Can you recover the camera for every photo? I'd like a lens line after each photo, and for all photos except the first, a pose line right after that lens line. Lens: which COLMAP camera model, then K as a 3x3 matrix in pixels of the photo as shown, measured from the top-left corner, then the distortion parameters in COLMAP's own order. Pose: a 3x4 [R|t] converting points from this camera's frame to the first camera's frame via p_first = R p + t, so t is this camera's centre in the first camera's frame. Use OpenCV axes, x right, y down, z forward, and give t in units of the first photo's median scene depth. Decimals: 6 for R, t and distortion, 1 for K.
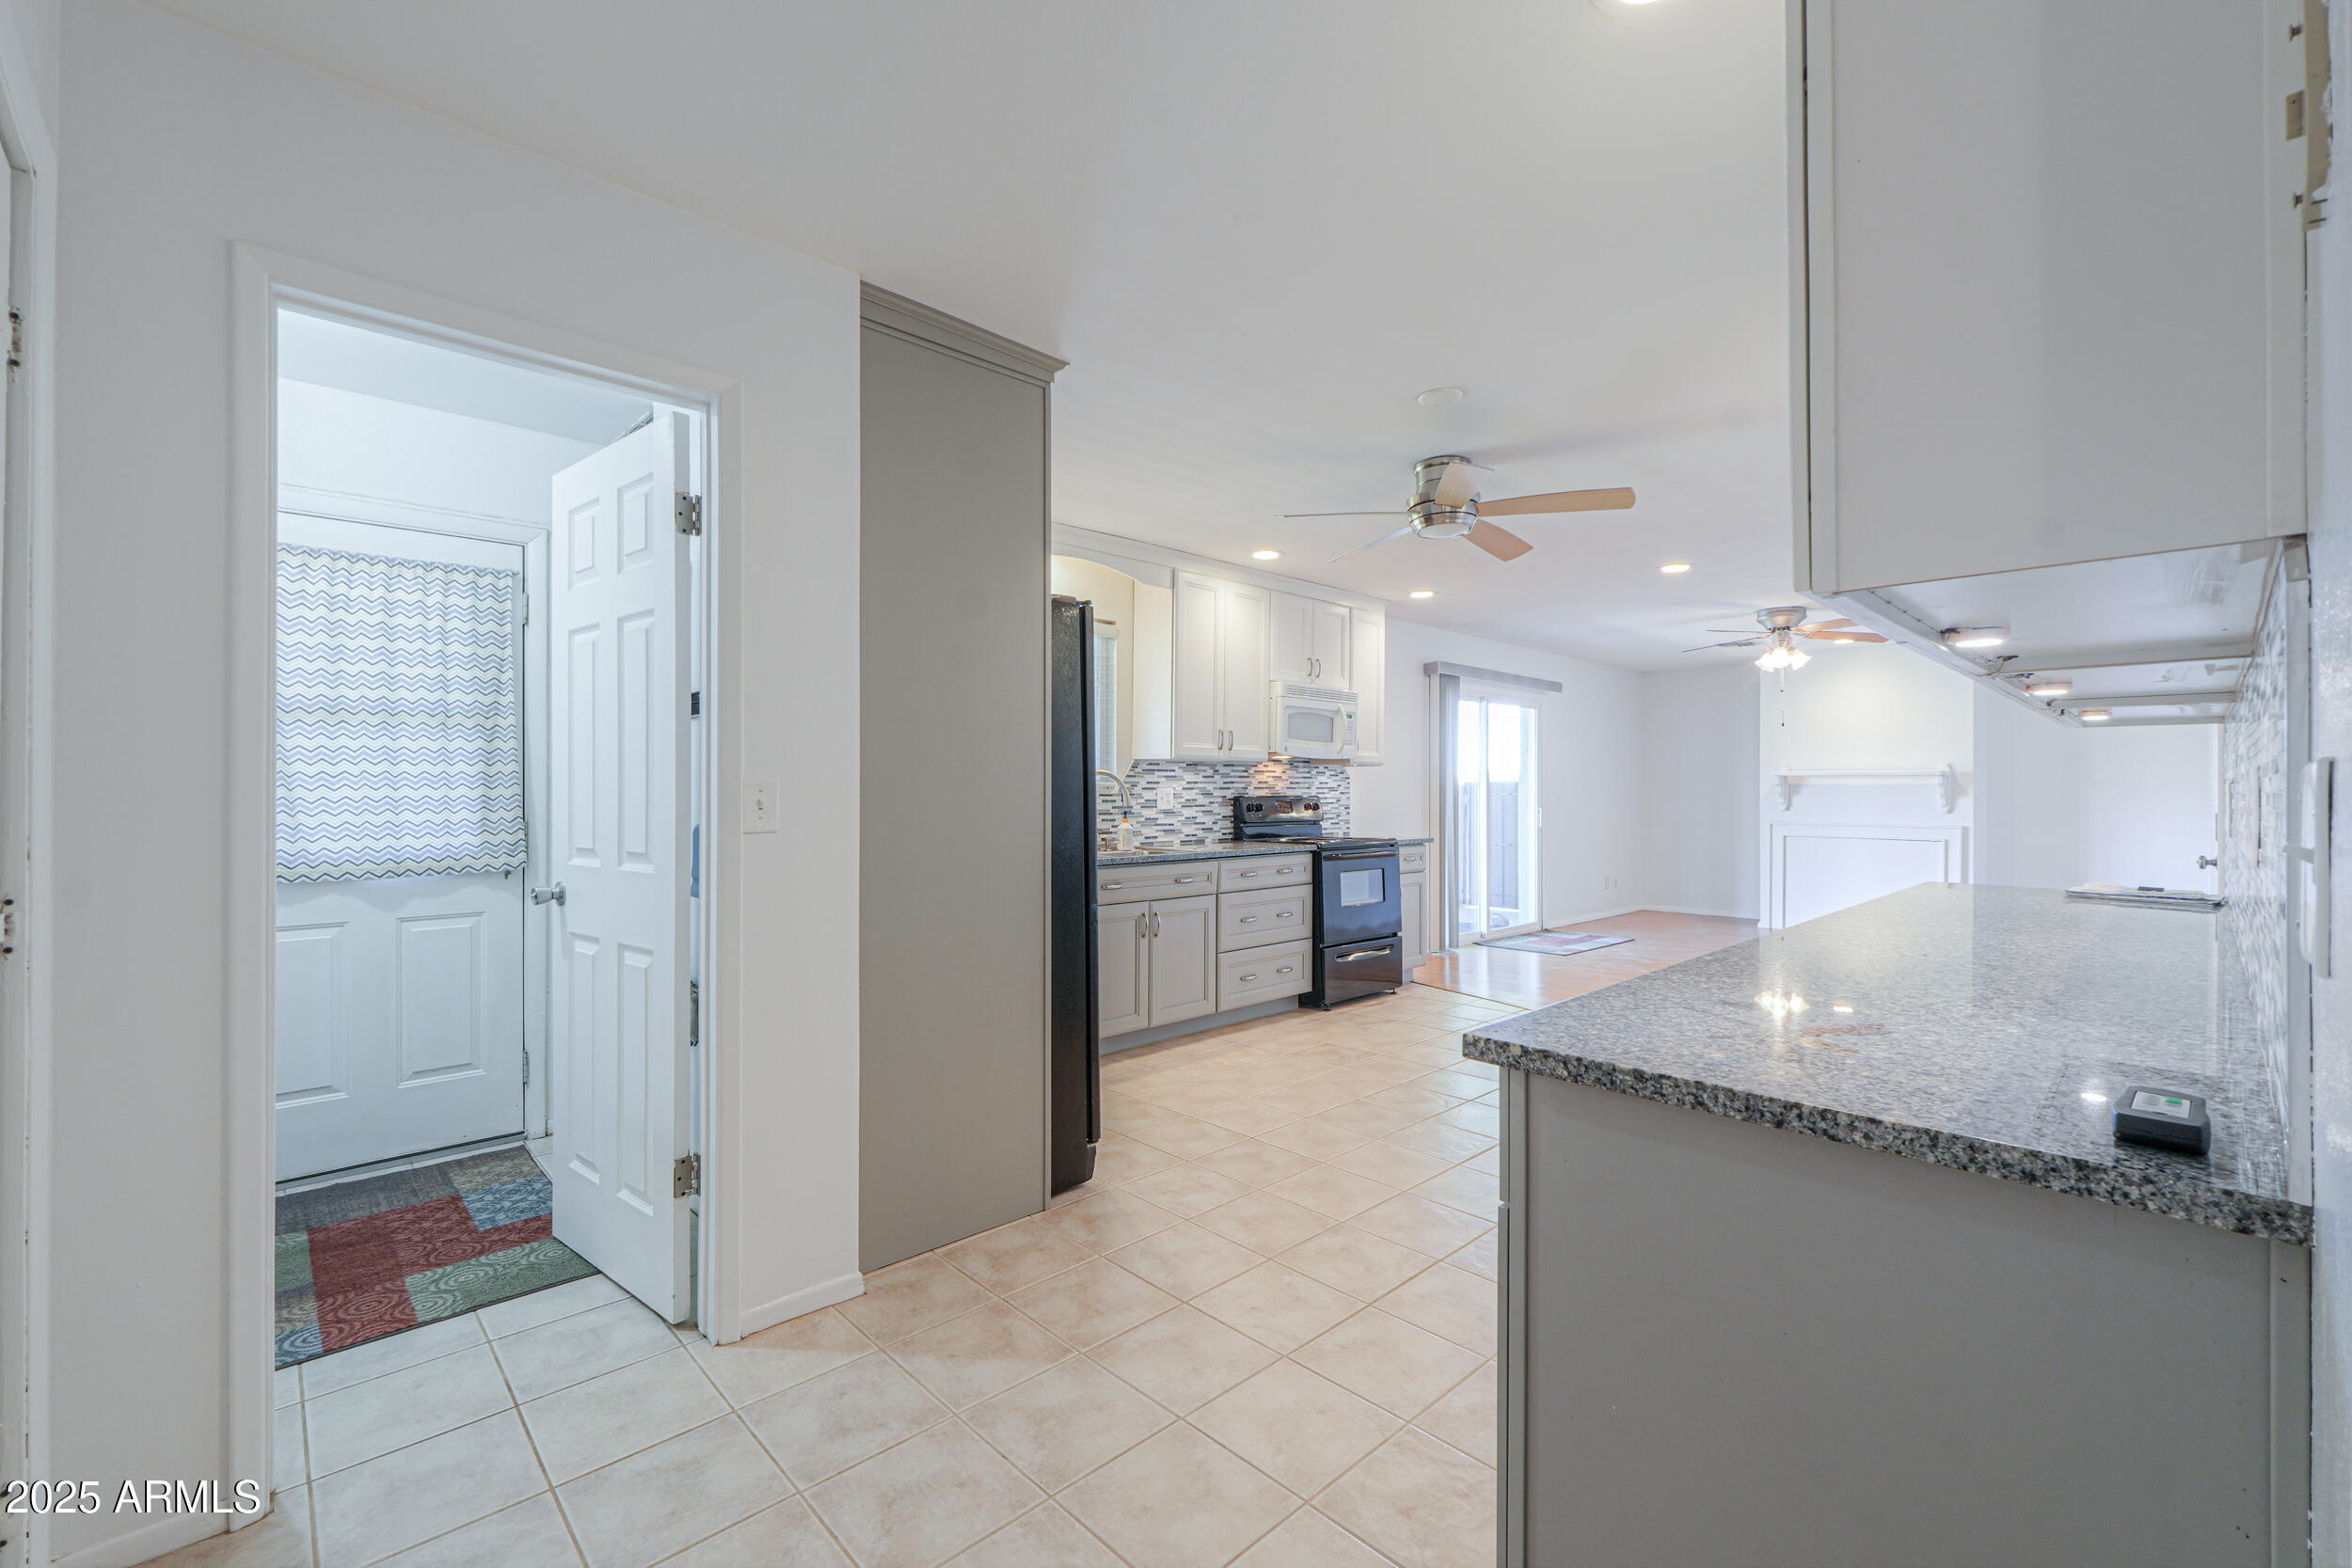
lens RADIAL K [[987.4, 0, 1176.0], [0, 987.4, 784.0], [0, 0, 1]] dist [-0.001642, -0.001228]
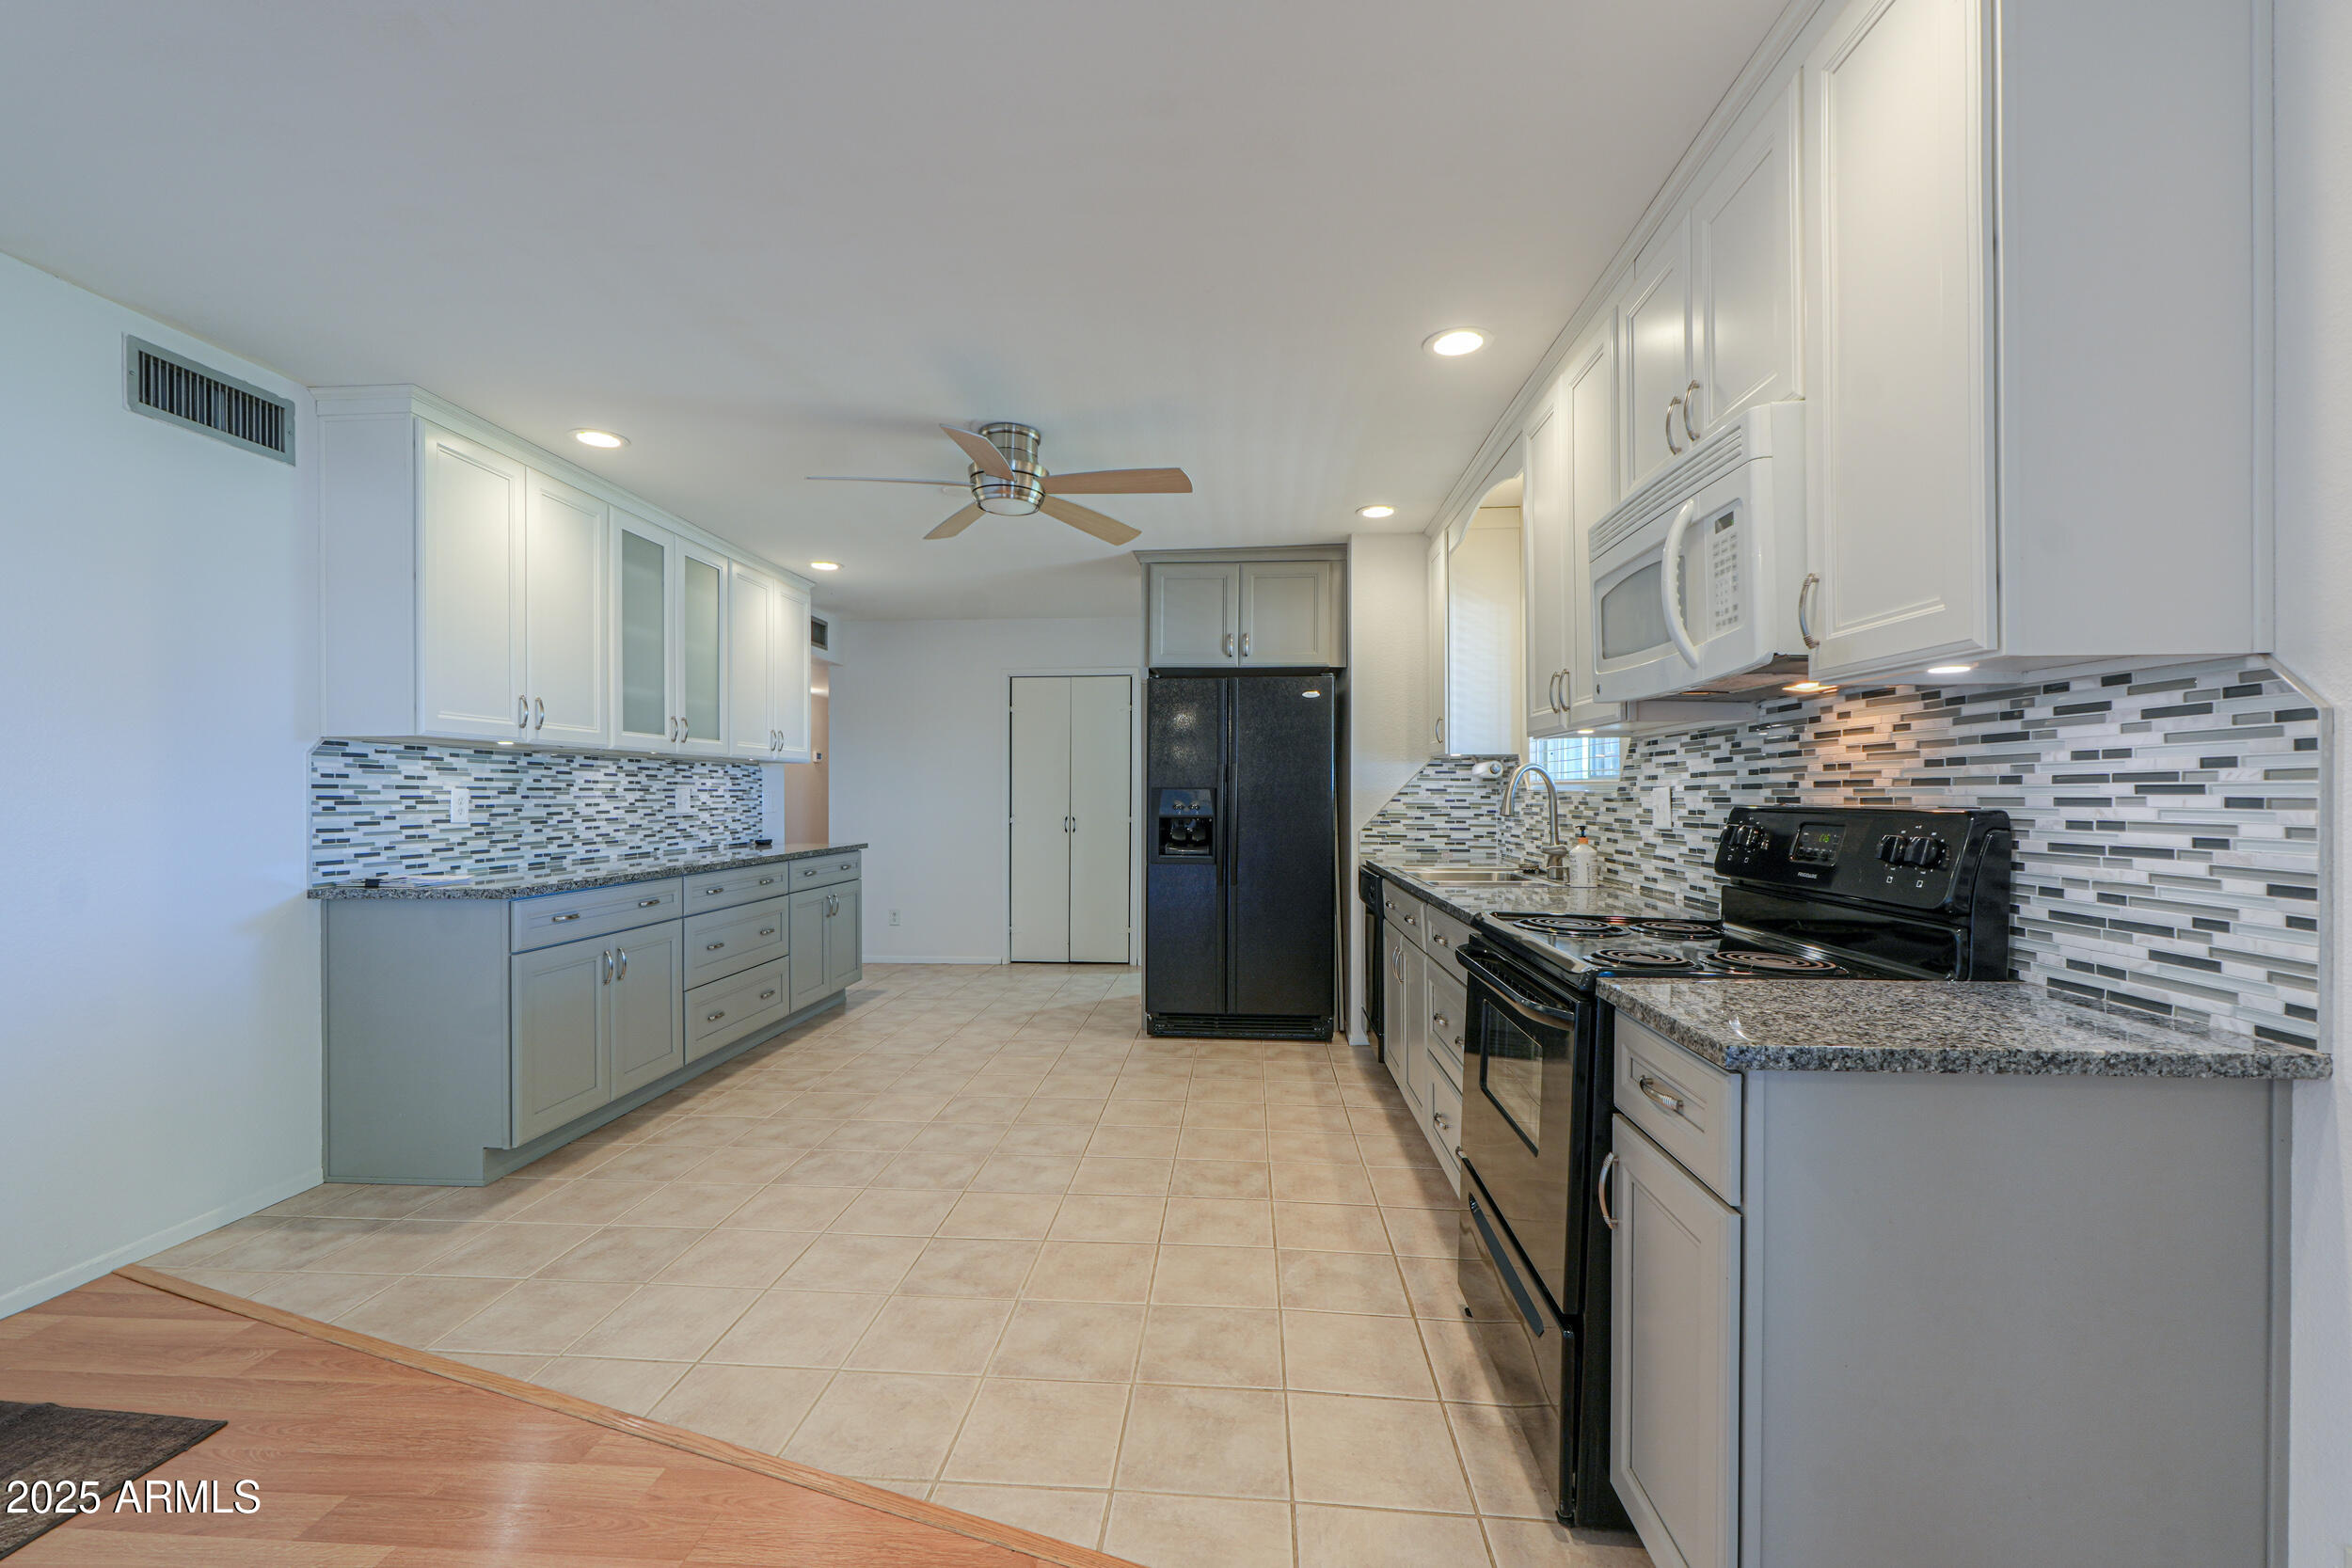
lens RADIAL K [[987.4, 0, 1176.0], [0, 987.4, 784.0], [0, 0, 1]] dist [-0.001642, -0.001228]
pose [[-0.741304, -0.007892, -0.671123, 0.509560], [0.002825, 0.999885, -0.014878, 0.009230], [0.671163, -0.012925, -0.741197, 1.180048]]
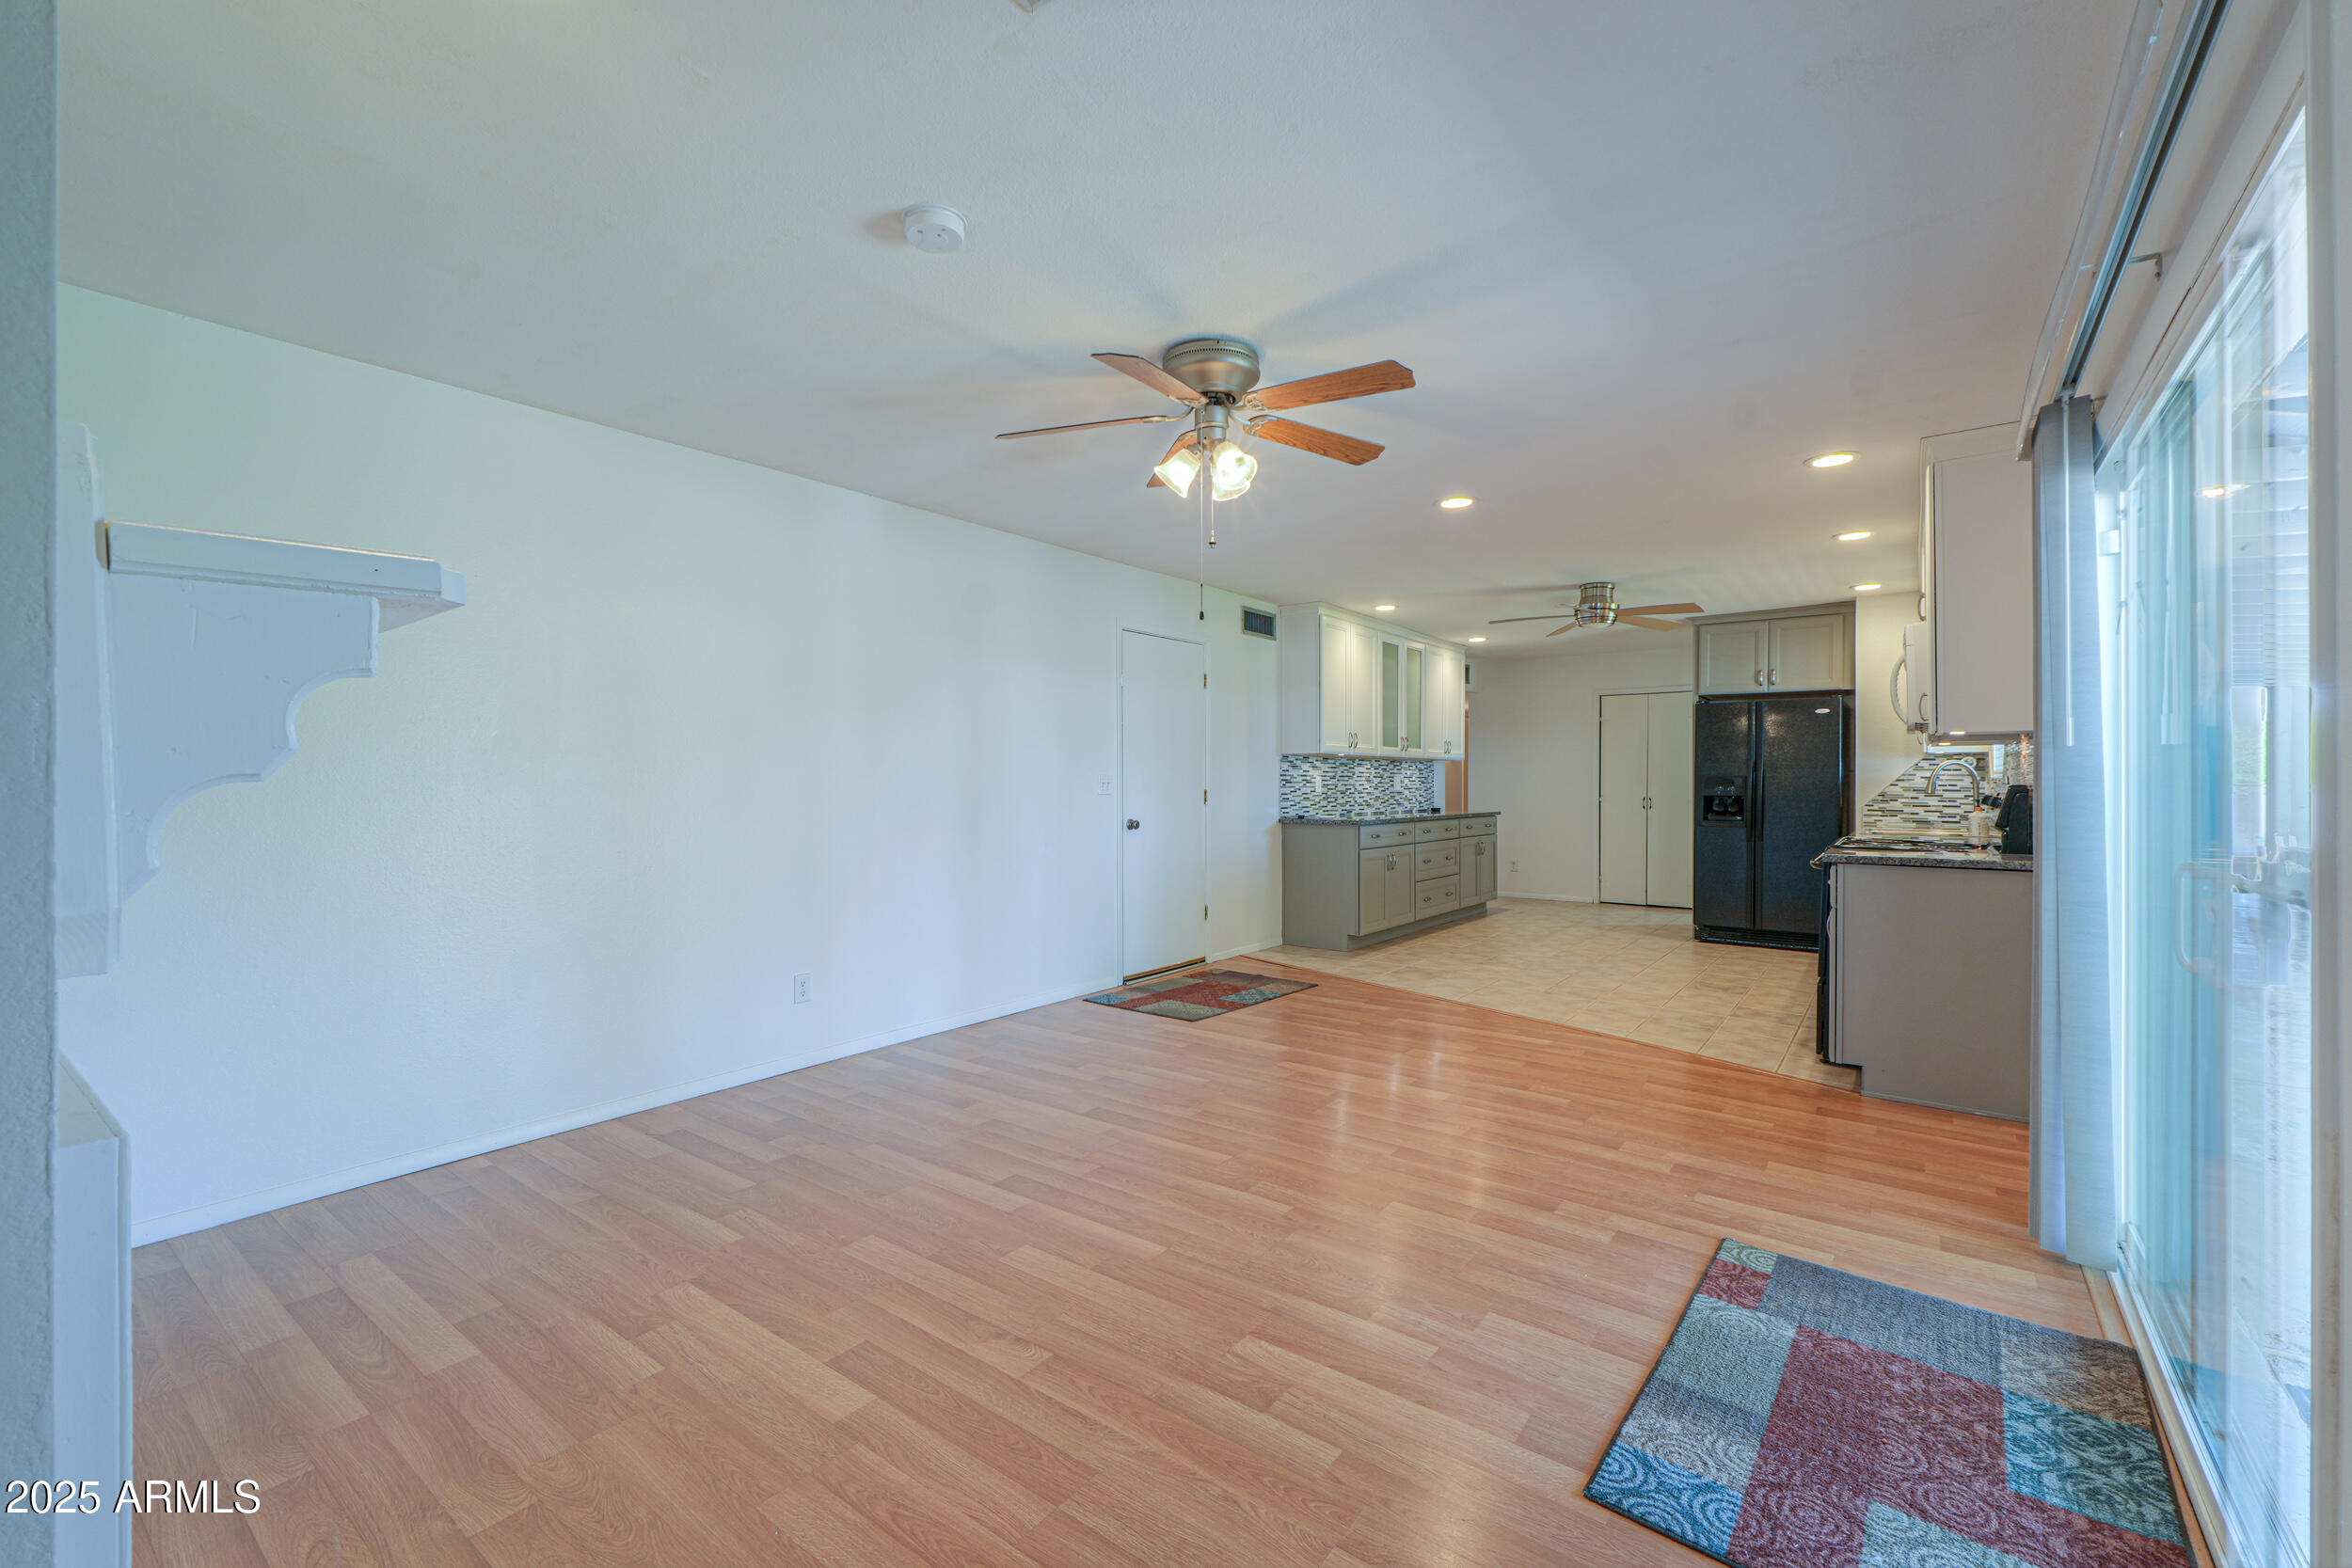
lens RADIAL K [[987.4, 0, 1176.0], [0, 987.4, 784.0], [0, 0, 1]] dist [-0.001642, -0.001228]
pose [[-0.987489, -0.003878, -0.157640, 0.830060], [-0.003582, 0.999991, -0.002162, 0.015618], [0.157647, -0.001570, -0.987494, 1.699224]]
